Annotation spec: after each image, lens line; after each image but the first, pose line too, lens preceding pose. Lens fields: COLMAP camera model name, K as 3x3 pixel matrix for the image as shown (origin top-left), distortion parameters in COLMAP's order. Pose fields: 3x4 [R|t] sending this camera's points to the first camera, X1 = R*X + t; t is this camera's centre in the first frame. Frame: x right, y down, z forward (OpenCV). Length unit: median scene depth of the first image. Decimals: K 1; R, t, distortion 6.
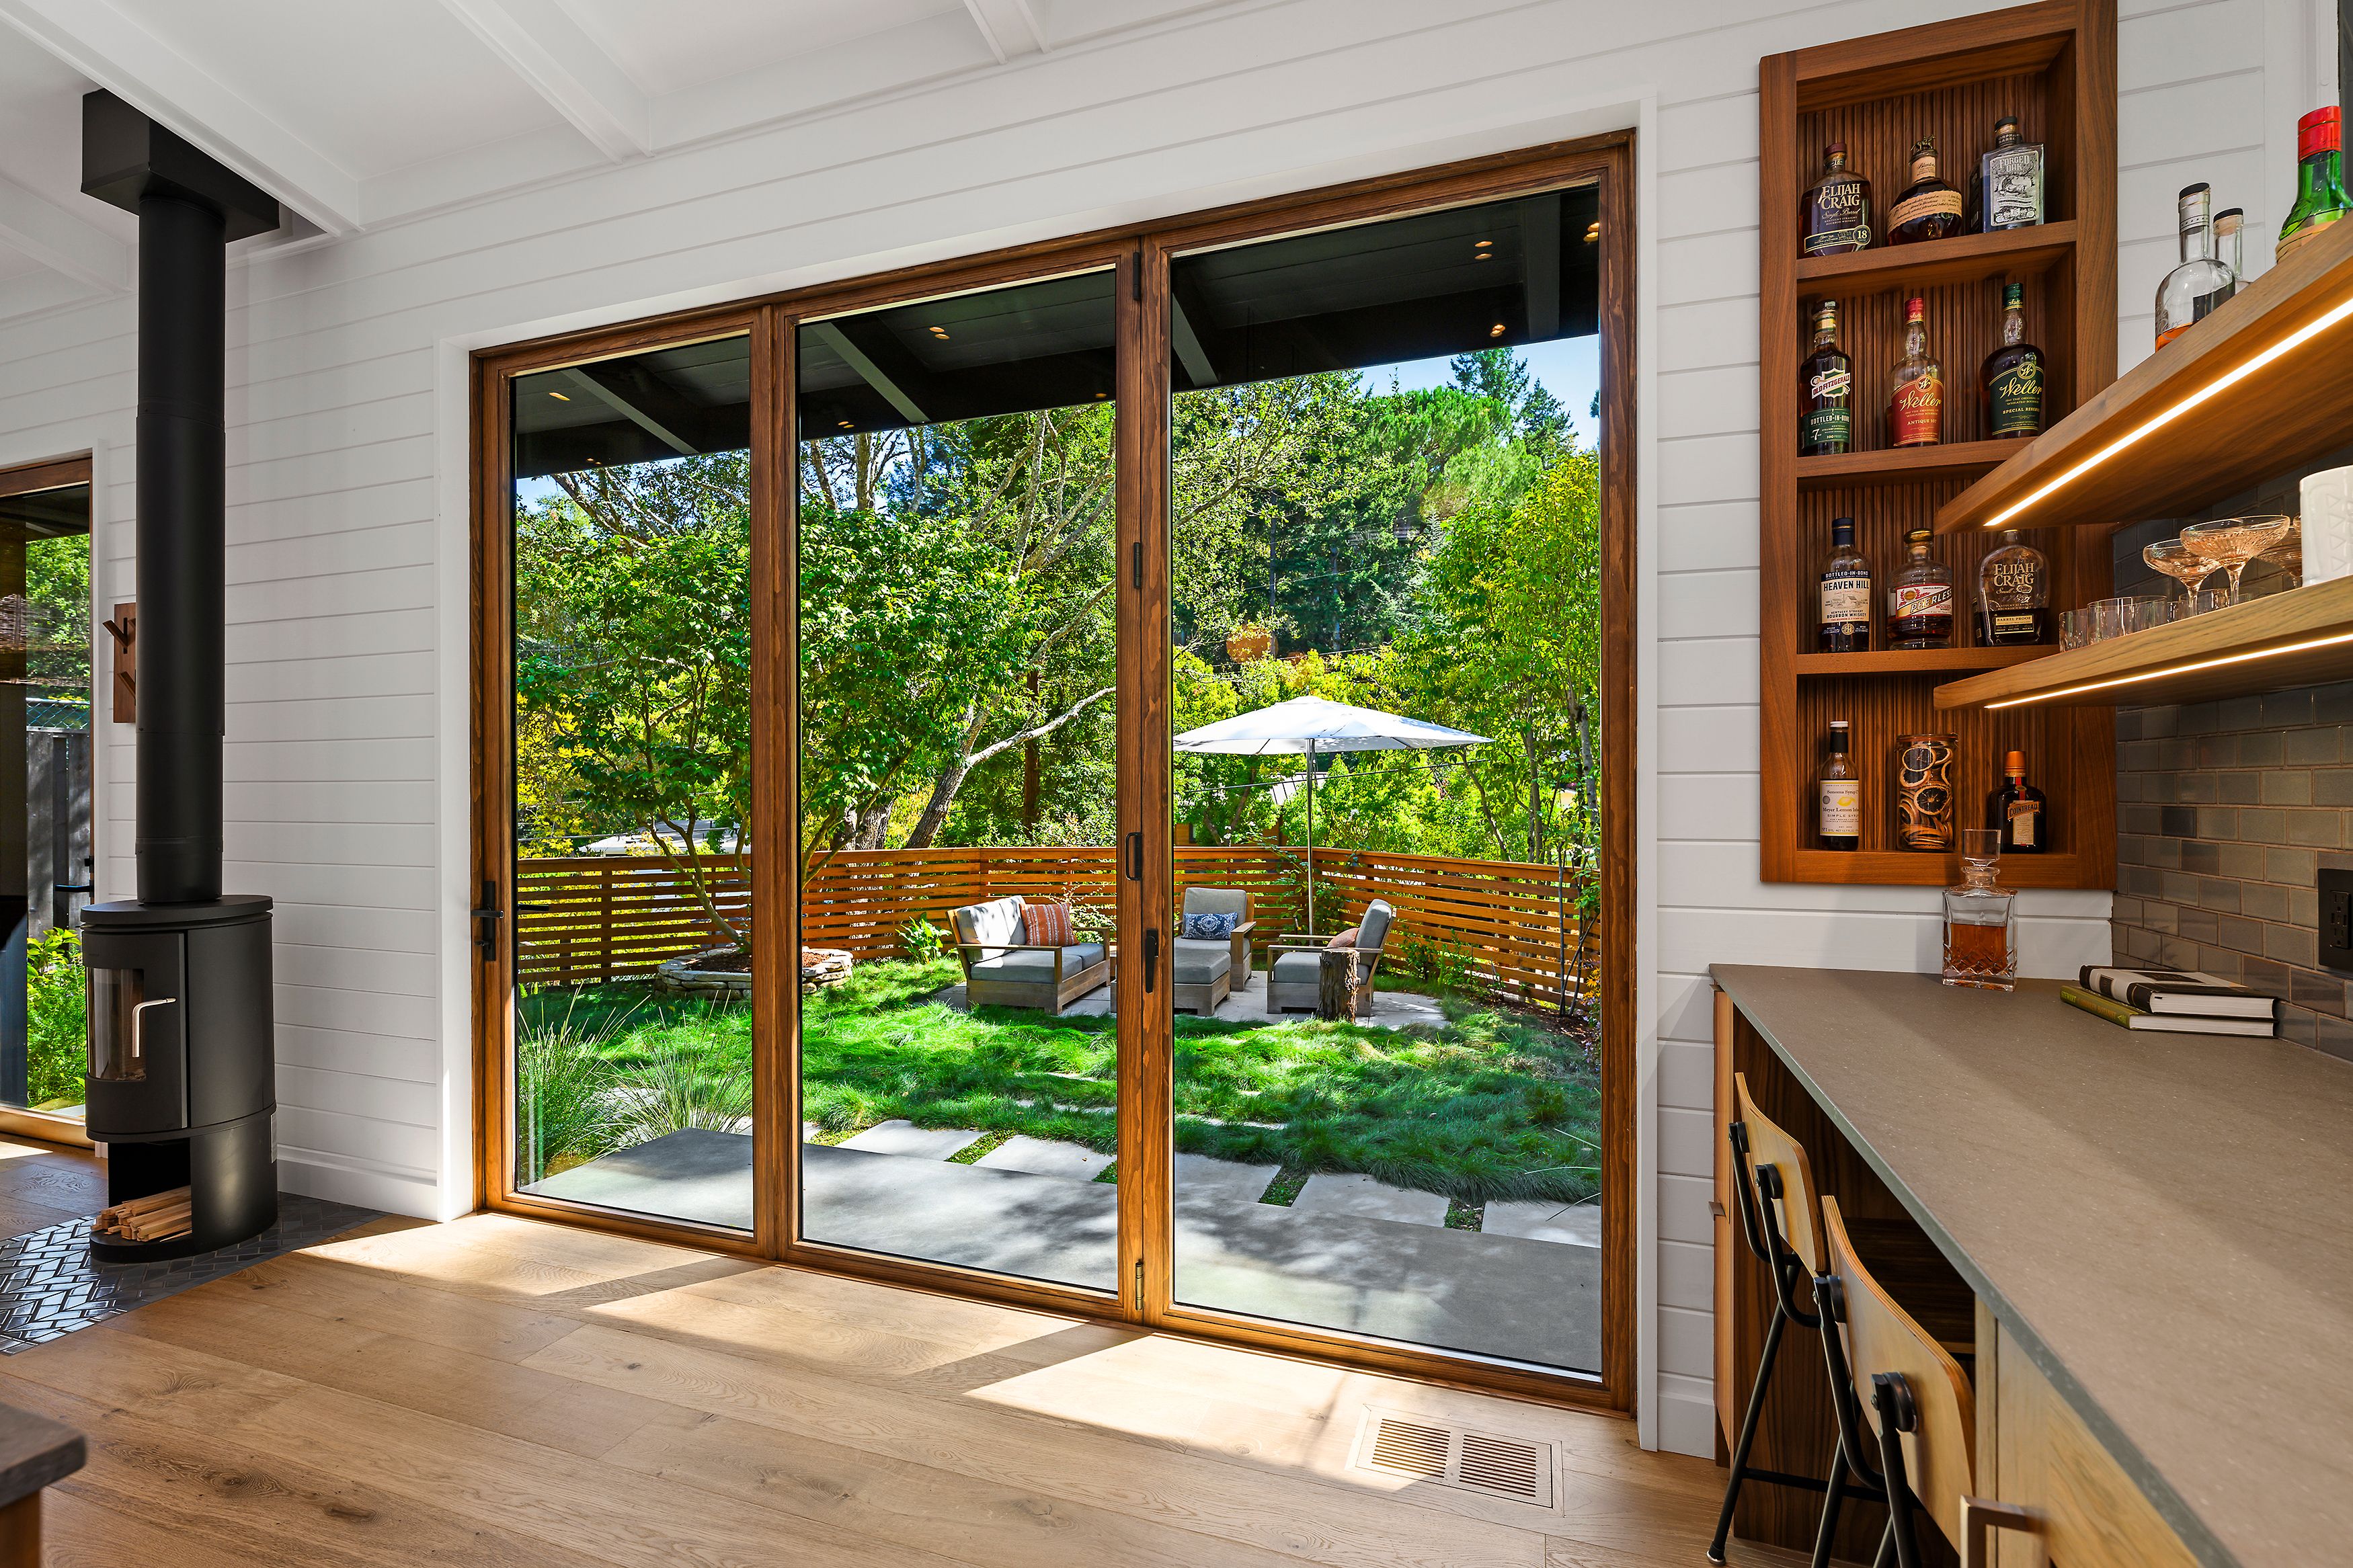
lens RADIAL K [[1085.6, 0, 1169.7], [0, 1085.6, 793.1], [0, 0, 1]] dist [0.002763, -0.001488]
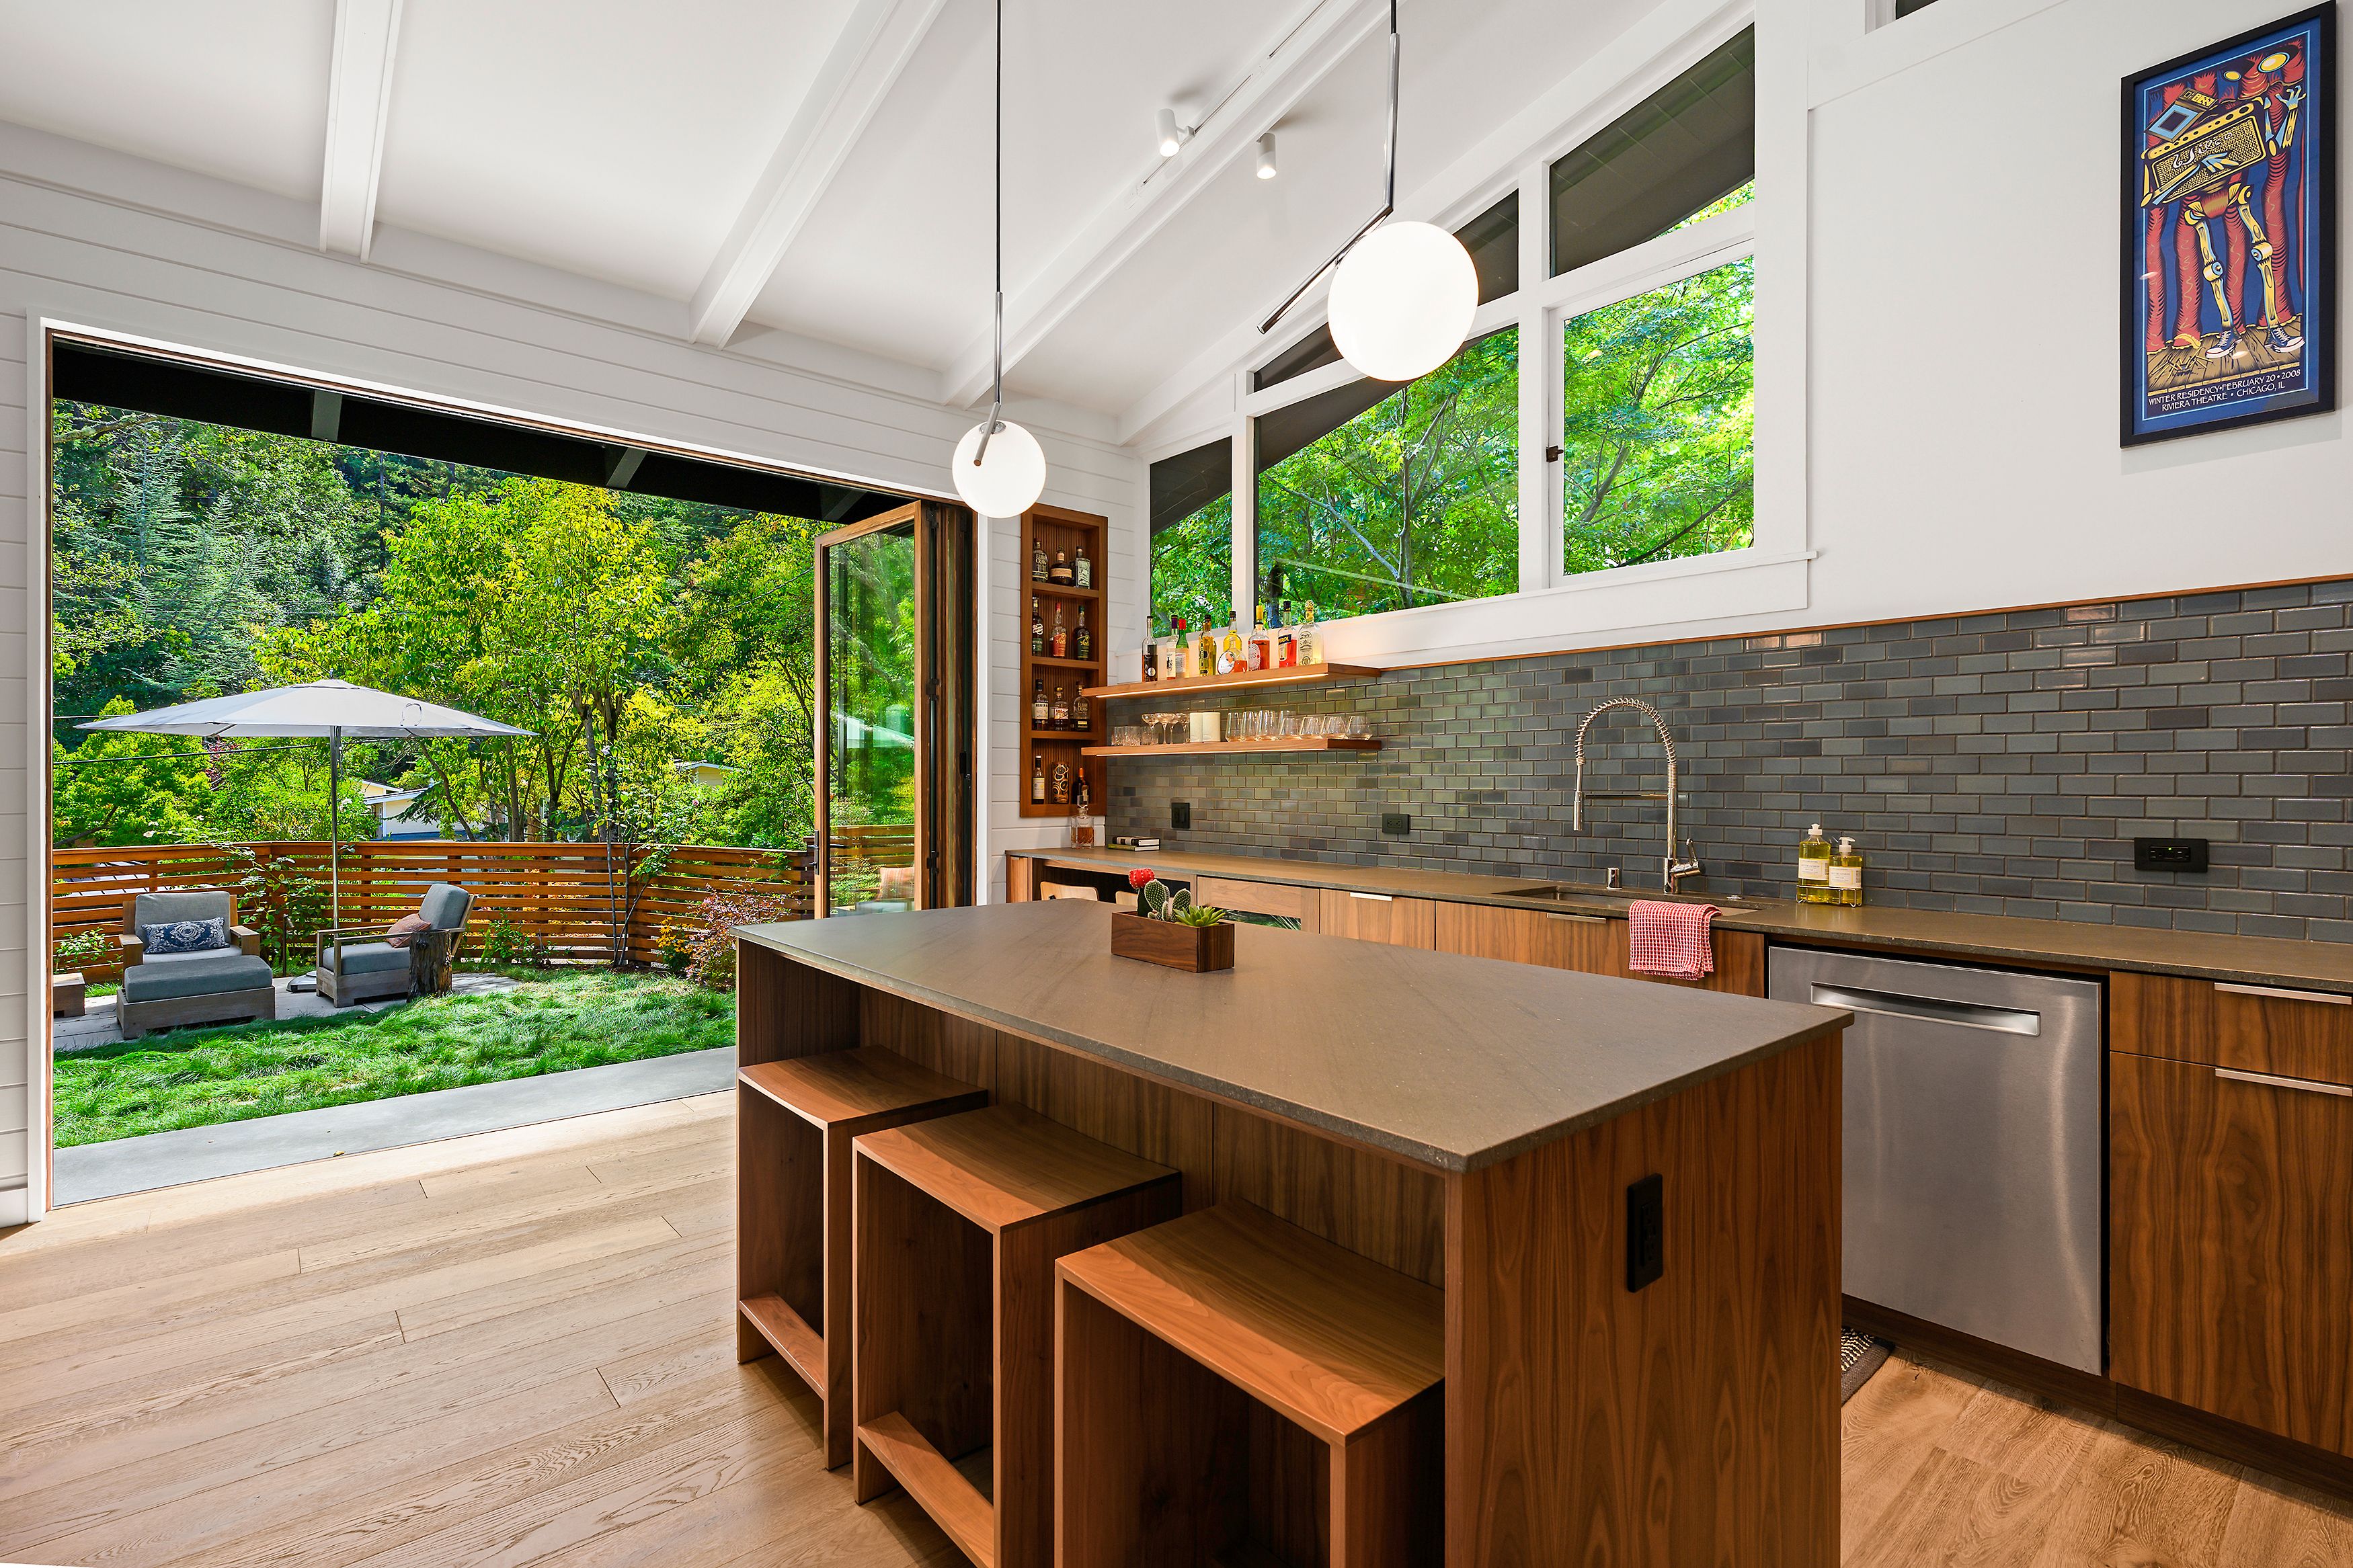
lens RADIAL K [[1085.6, 0, 1097.2], [0, 1085.6, 781.9], [0, 0, 1]] dist [-0.000082, -0.001679]
pose [[0.525016, -0.001045, 0.851091, -0.795454], [-0.002002, 0.999995, 0.002462, -0.004582], [-0.851090, -0.002996, 0.525012, -0.262790]]
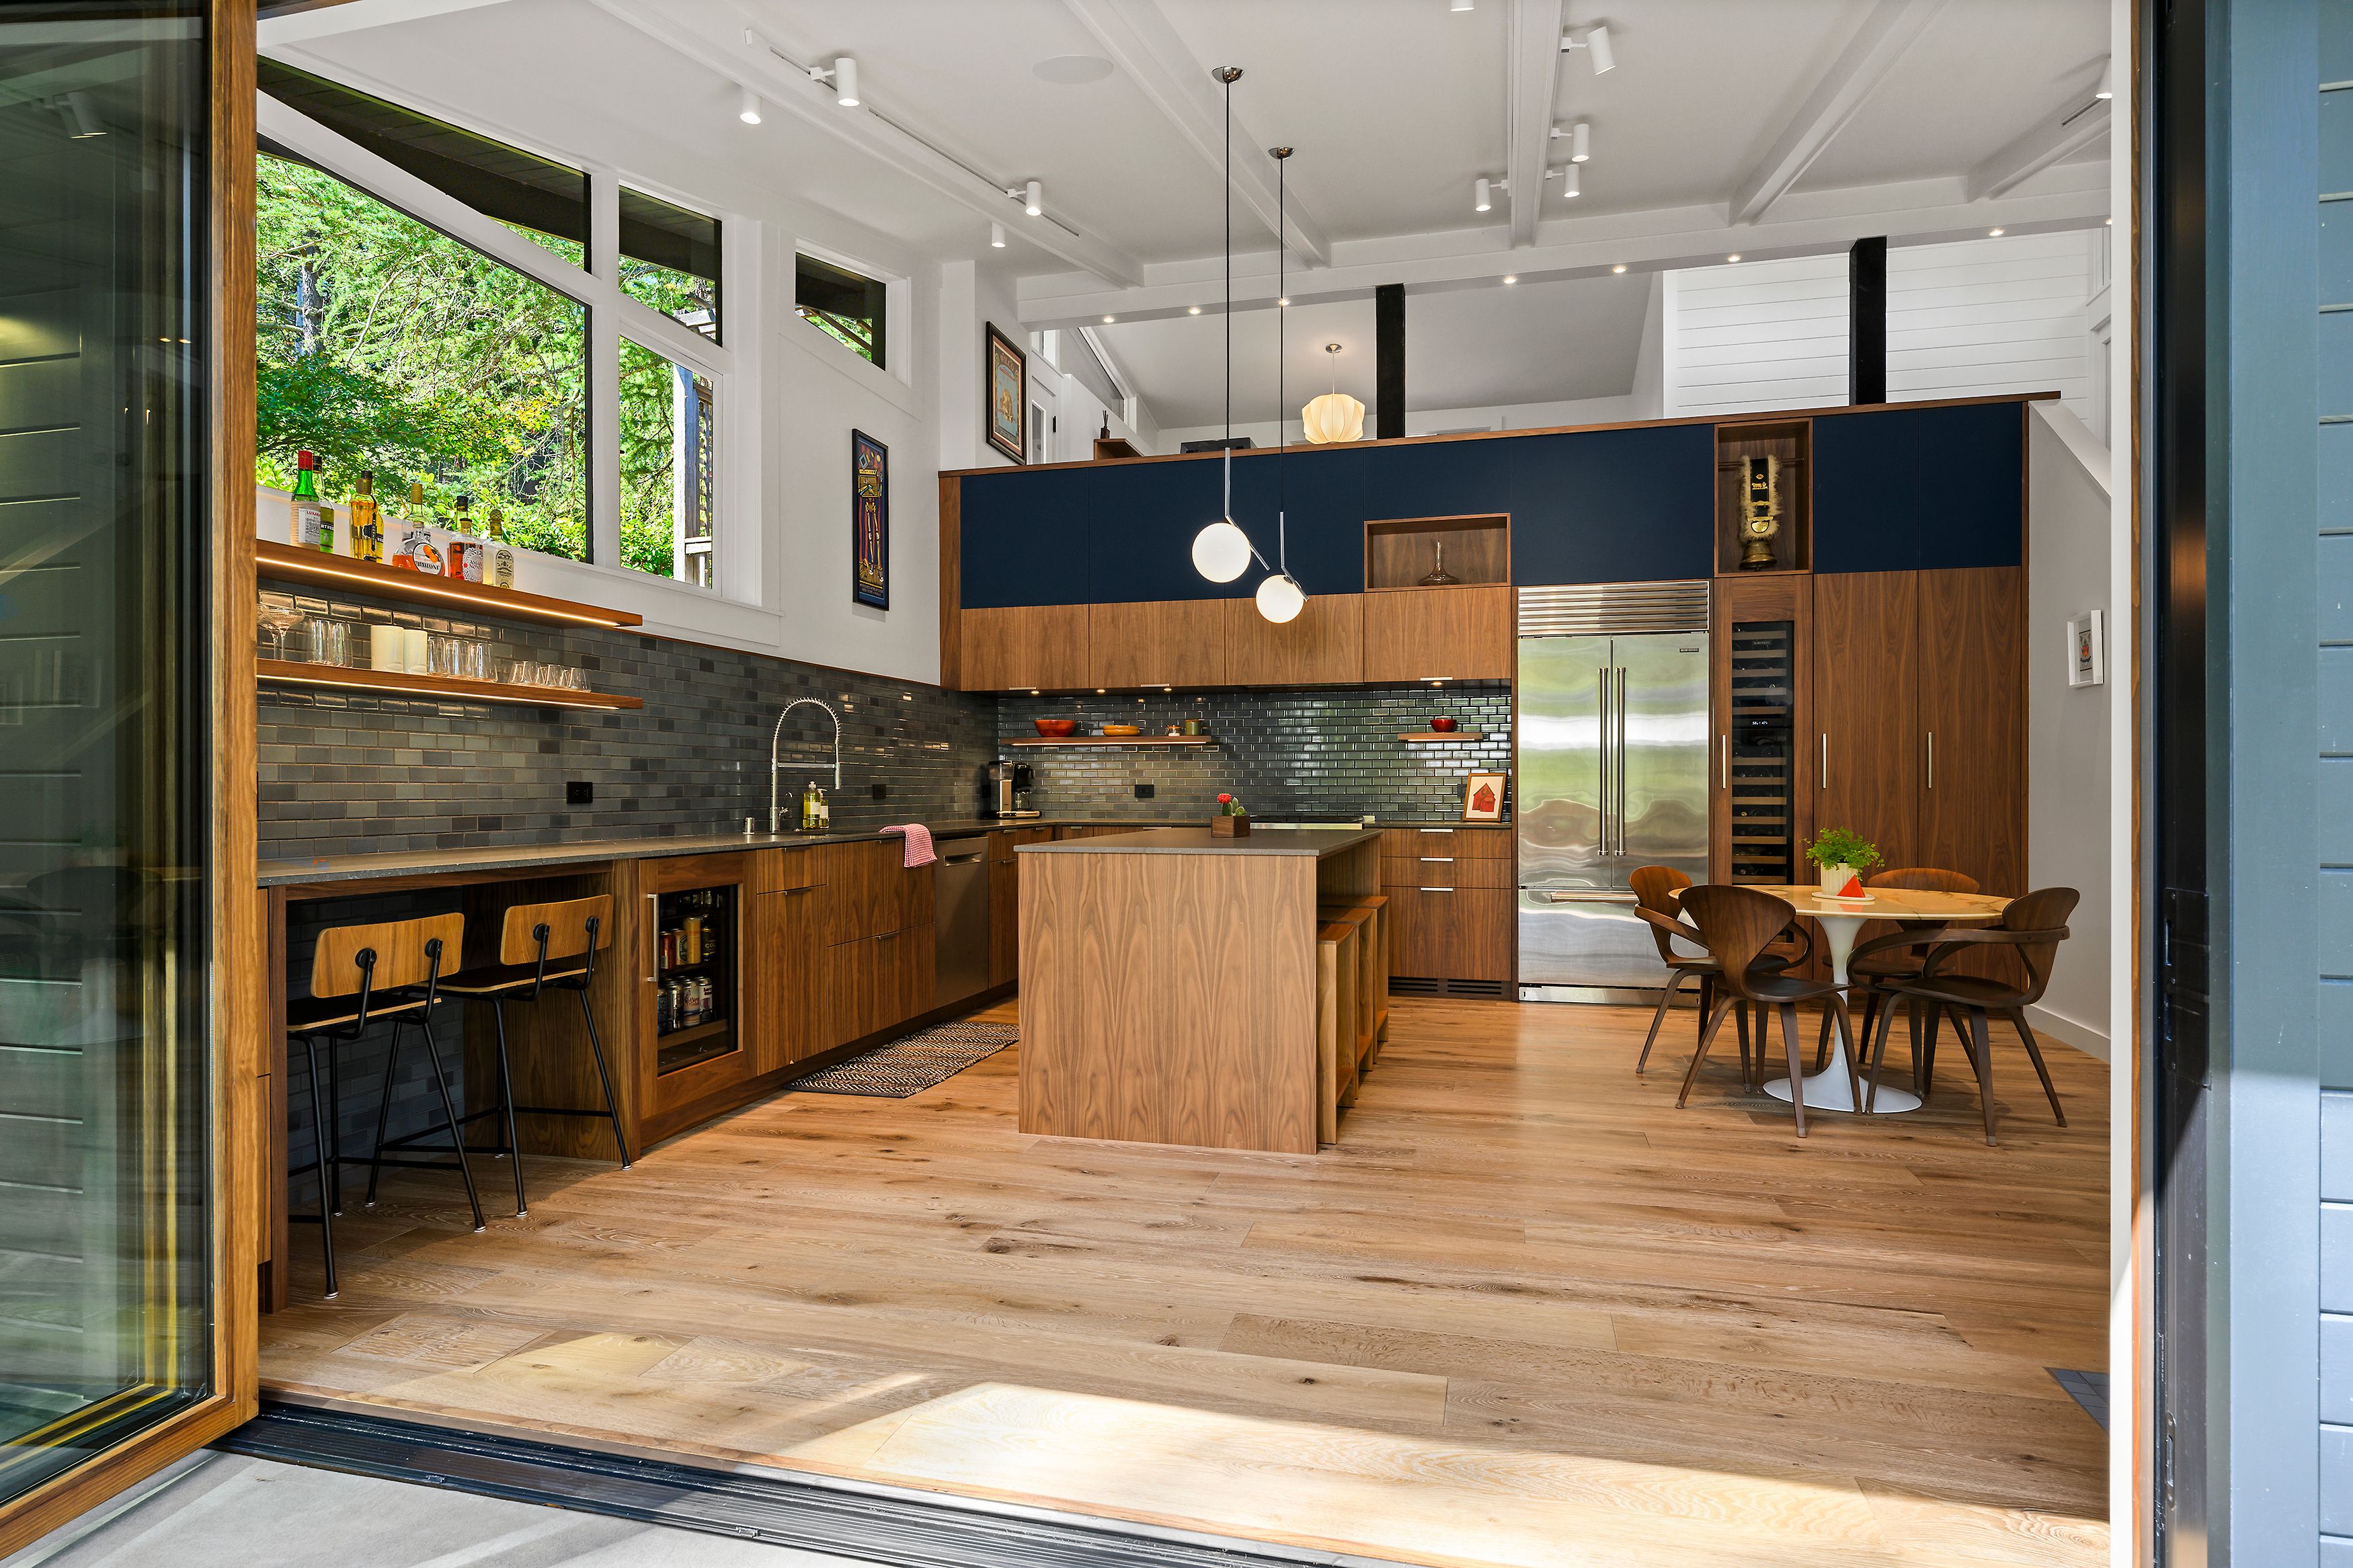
lens RADIAL K [[1274.3, 0, 1178.9], [0, 1274.3, 797.3], [0, 0, 1]] dist [-0.019983, -0.000160]
pose [[-0.994603, 0.001600, -0.103739, -0.170473], [0.001086, 0.999987, 0.005015, 0.036314], [0.103746, 0.004875, -0.994592, 1.191940]]
